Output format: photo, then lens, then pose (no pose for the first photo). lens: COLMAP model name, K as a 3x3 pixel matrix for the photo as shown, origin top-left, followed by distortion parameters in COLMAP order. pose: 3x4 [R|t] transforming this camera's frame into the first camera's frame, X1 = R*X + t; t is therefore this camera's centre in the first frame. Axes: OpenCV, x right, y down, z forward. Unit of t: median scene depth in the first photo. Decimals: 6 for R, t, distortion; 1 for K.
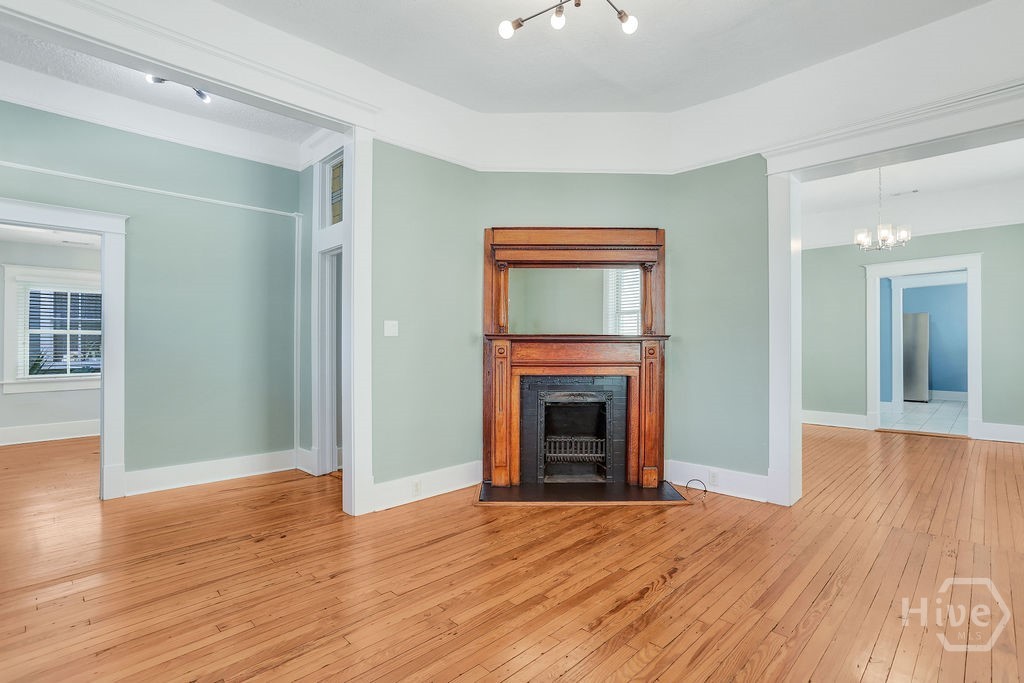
lens RADIAL K [[498.9, 0, 512.0], [0, 498.9, 341.5], [0, 0, 1]] dist [0.001473, 0.000336]
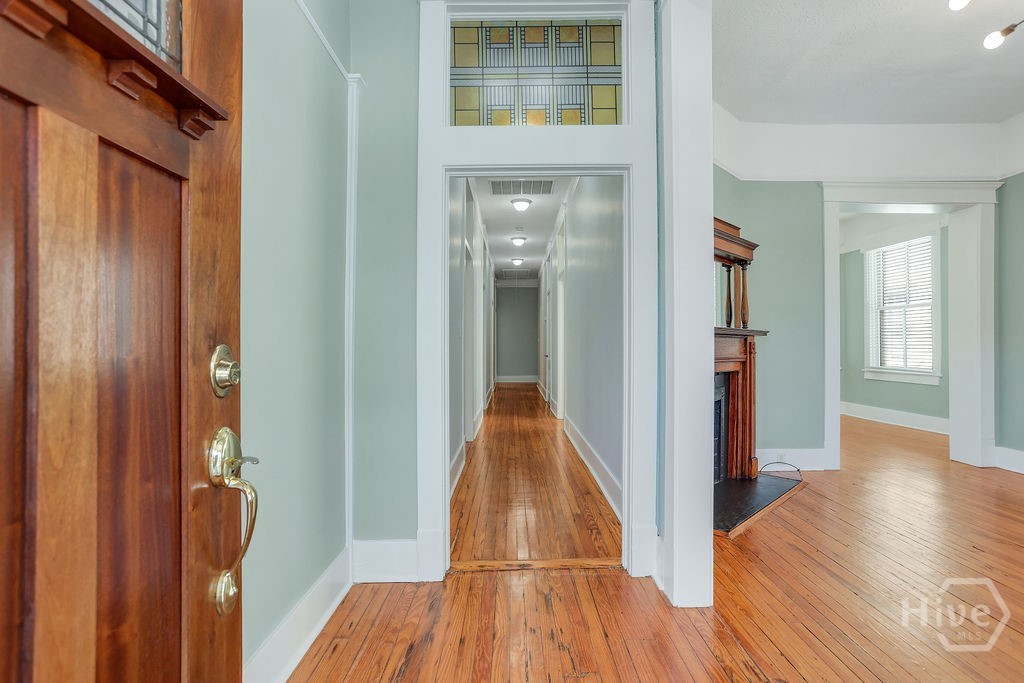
lens RADIAL K [[495.1, 0, 512.0], [0, 495.1, 341.5], [0, 0, 1]] dist [-0.043640, 0.021161]
pose [[0.725048, 0.004917, 0.688681, -0.852736], [-0.002435, 0.999987, -0.004576, 0.017306], [-0.688694, 0.001641, 0.725050, 0.659151]]
